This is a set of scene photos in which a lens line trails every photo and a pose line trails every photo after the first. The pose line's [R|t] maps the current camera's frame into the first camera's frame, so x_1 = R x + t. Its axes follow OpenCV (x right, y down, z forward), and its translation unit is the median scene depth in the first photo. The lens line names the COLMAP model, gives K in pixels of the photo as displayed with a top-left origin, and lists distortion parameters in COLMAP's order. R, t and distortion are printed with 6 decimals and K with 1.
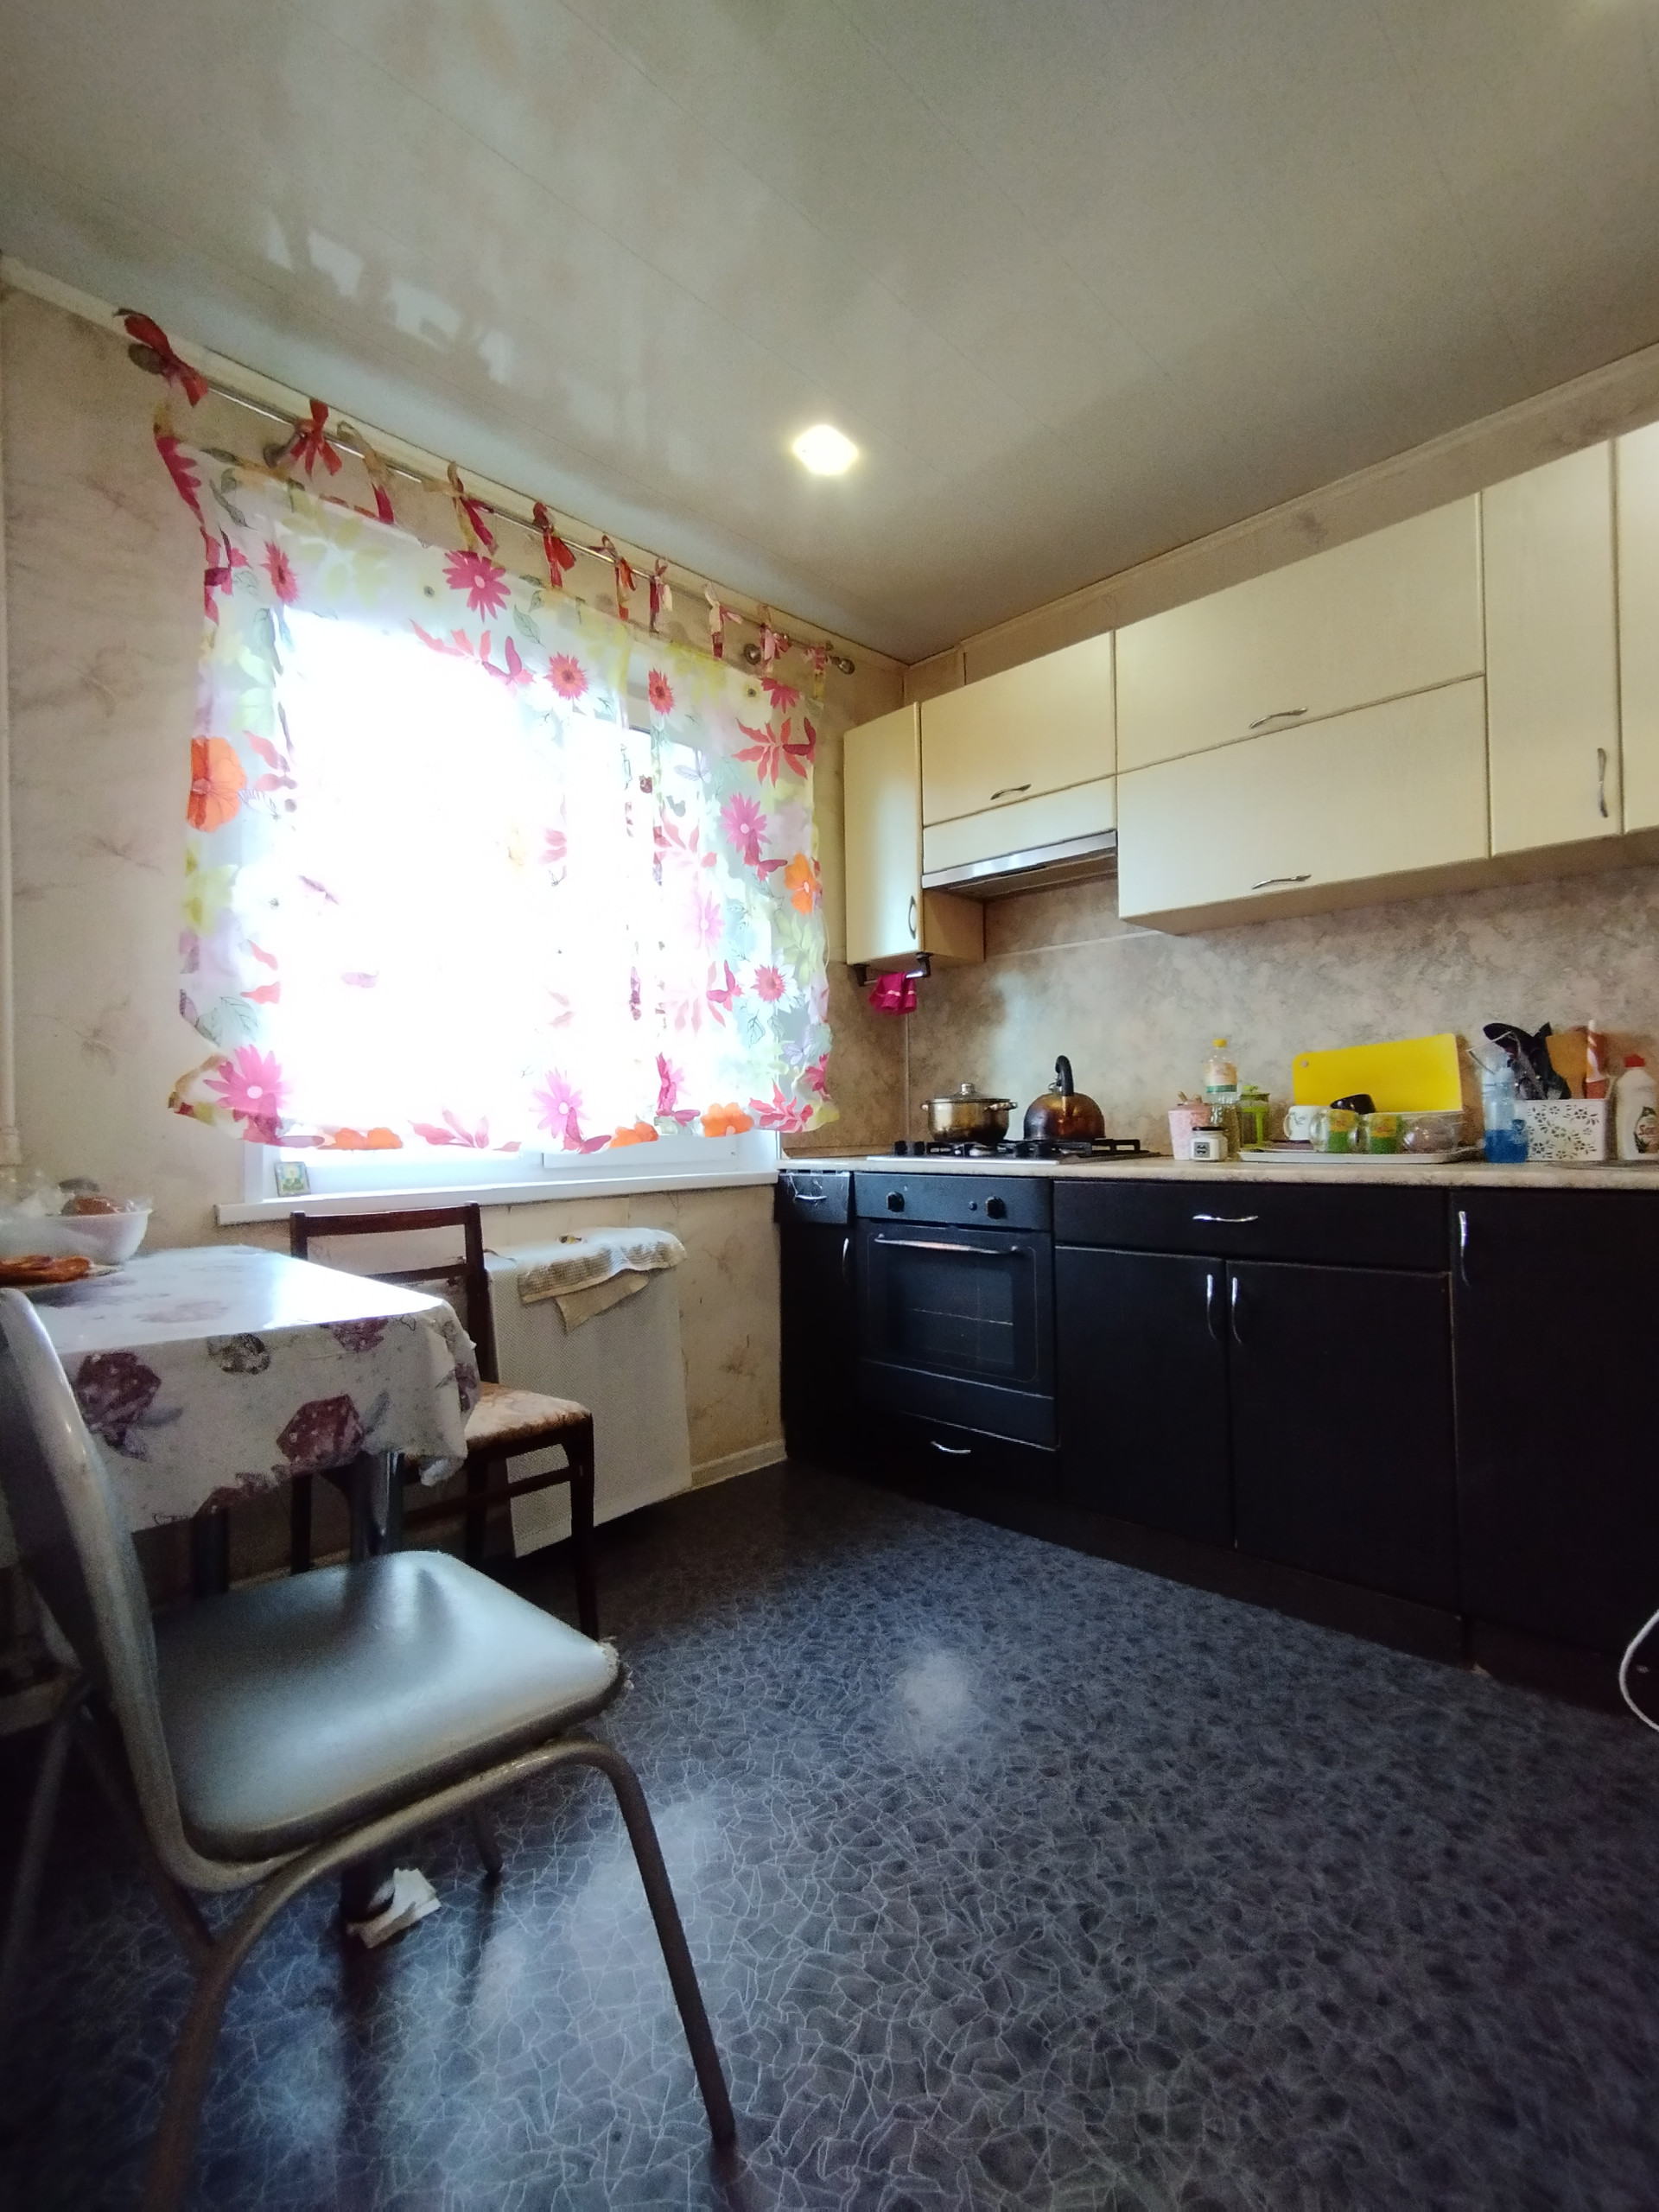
lens RADIAL K [[1009.0, 0, 826.1], [0, 1009.0, 1109.0], [0, 0, 1]] dist [-0.004229, 0.002107]
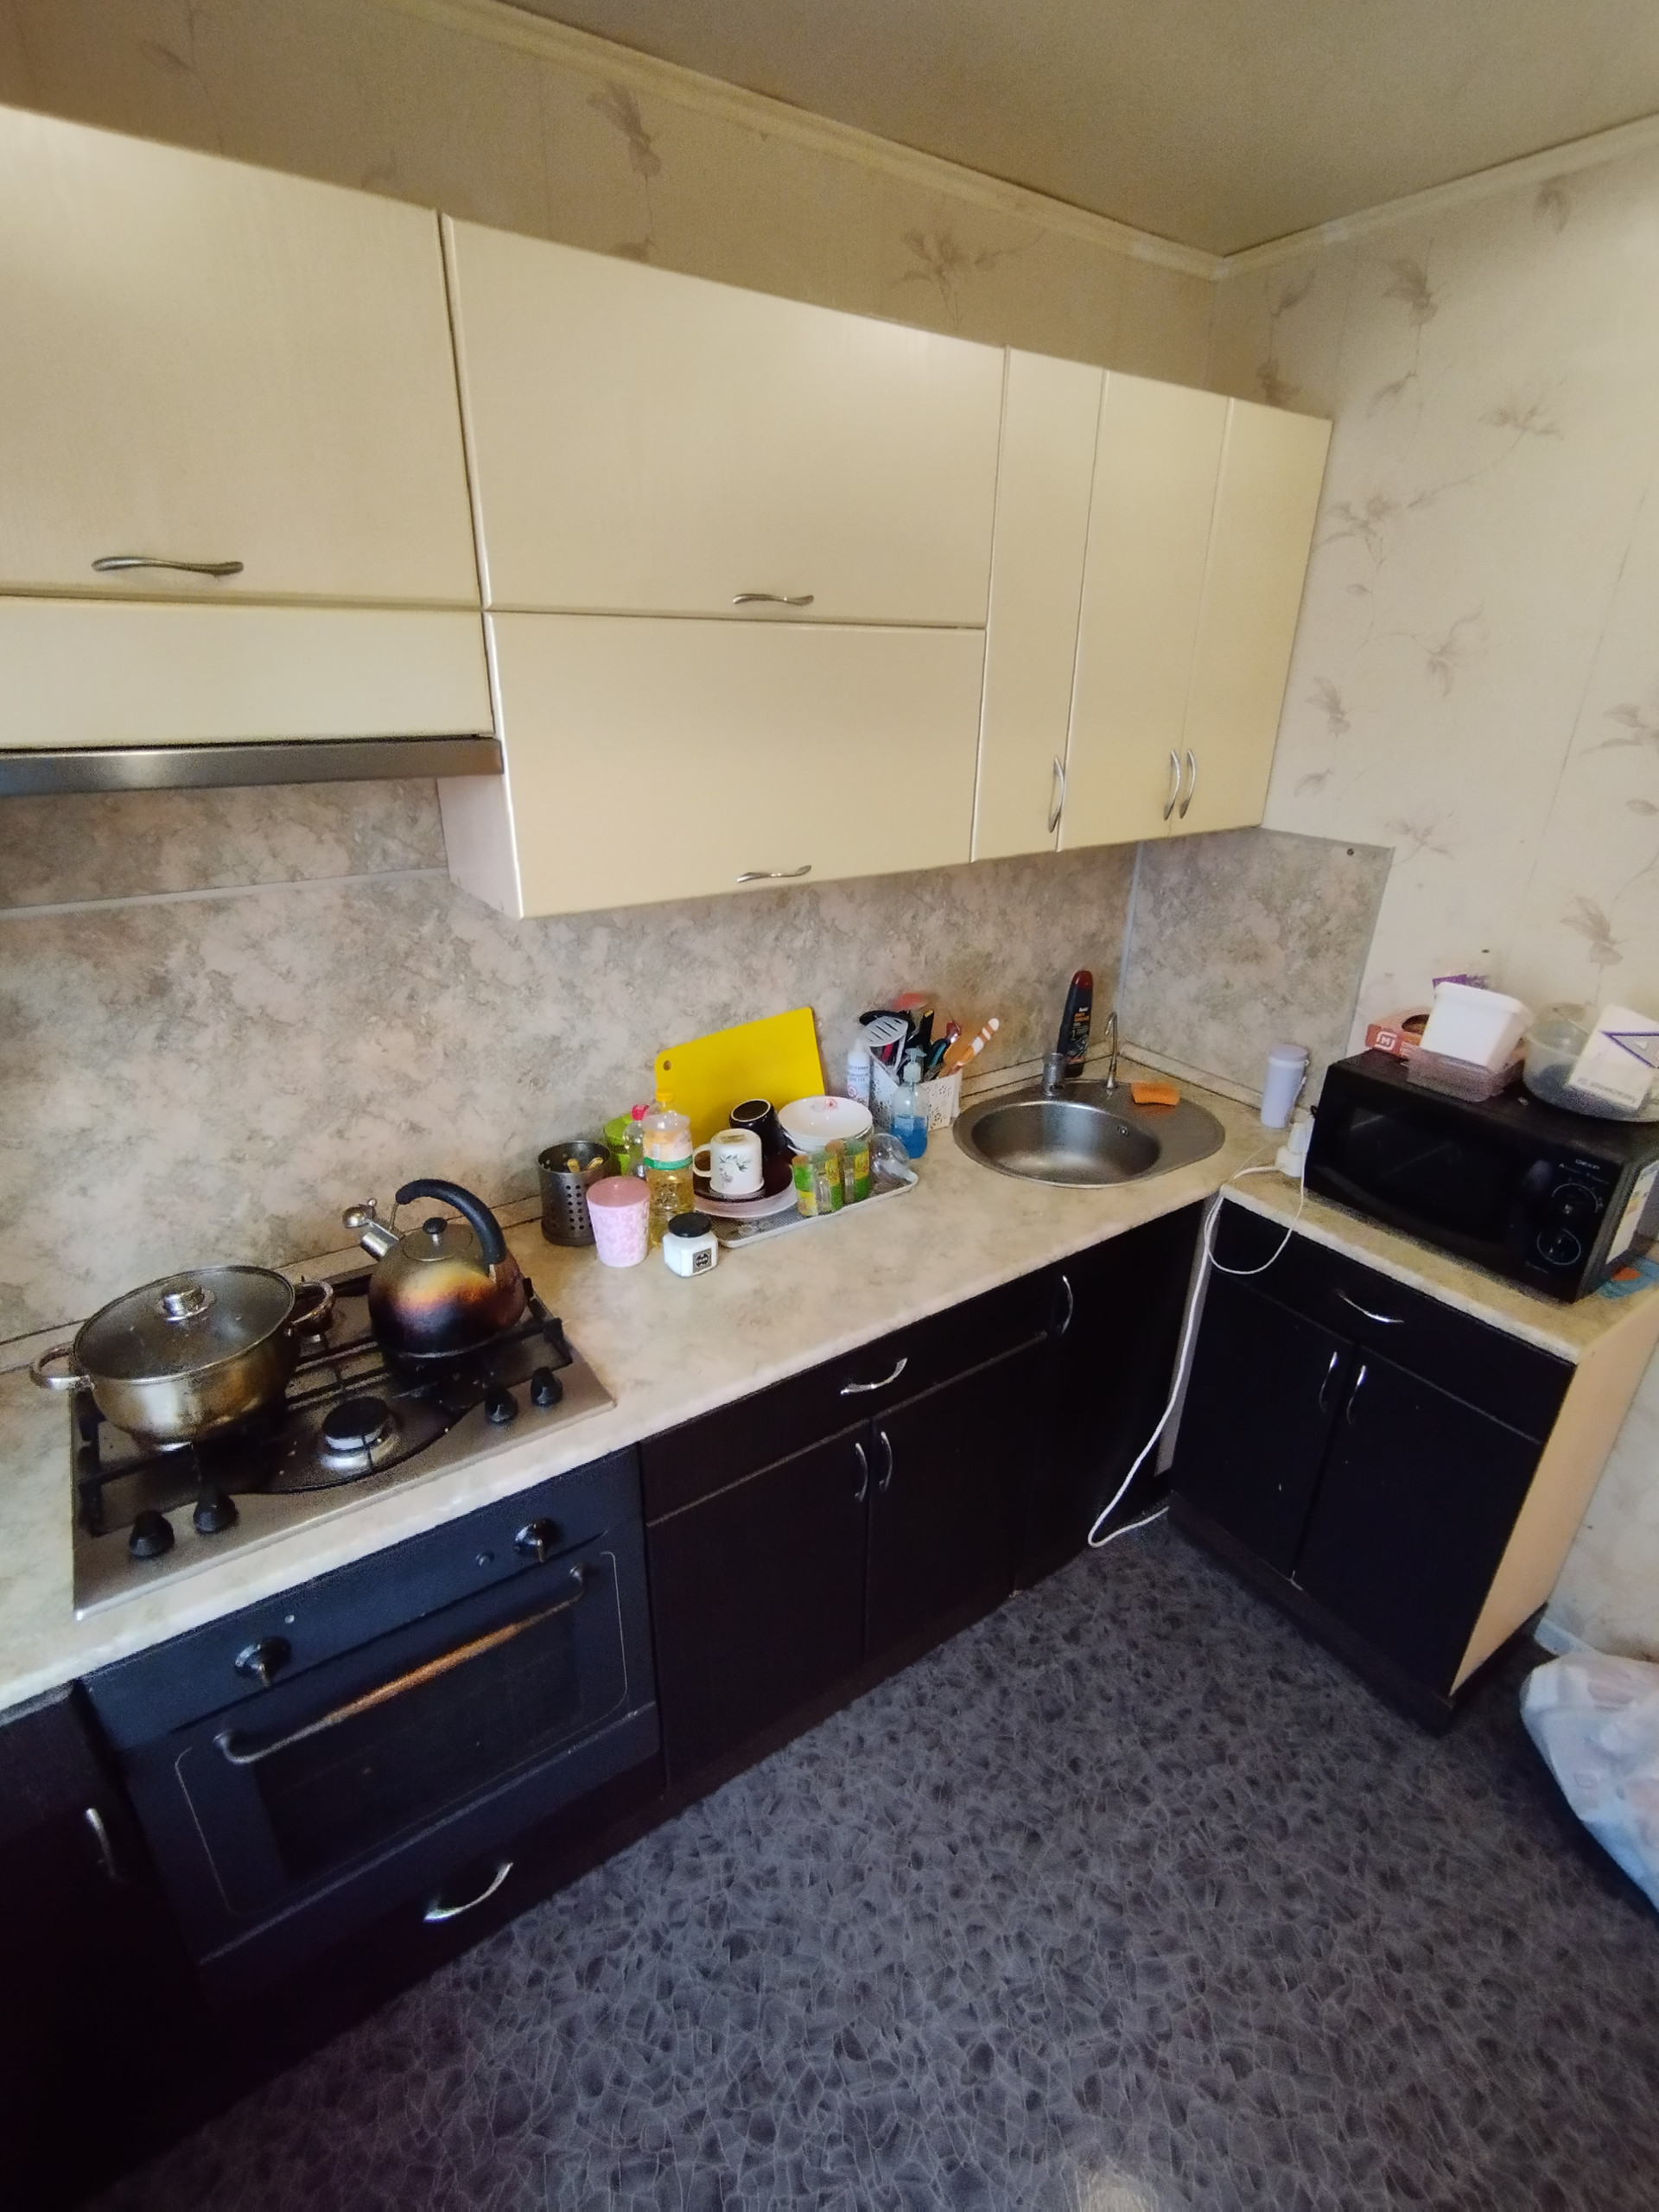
lens RADIAL K [[1009.0, 0, 821.1], [0, 1009.0, 1112.7], [0, 0, 1]] dist [-0.004229, 0.002107]
pose [[0.198794, -0.380254, 0.903265, -0.214874], [-0.026930, 0.919193, 0.392886, -0.348031], [-0.979671, -0.102428, 0.172490, 0.850704]]
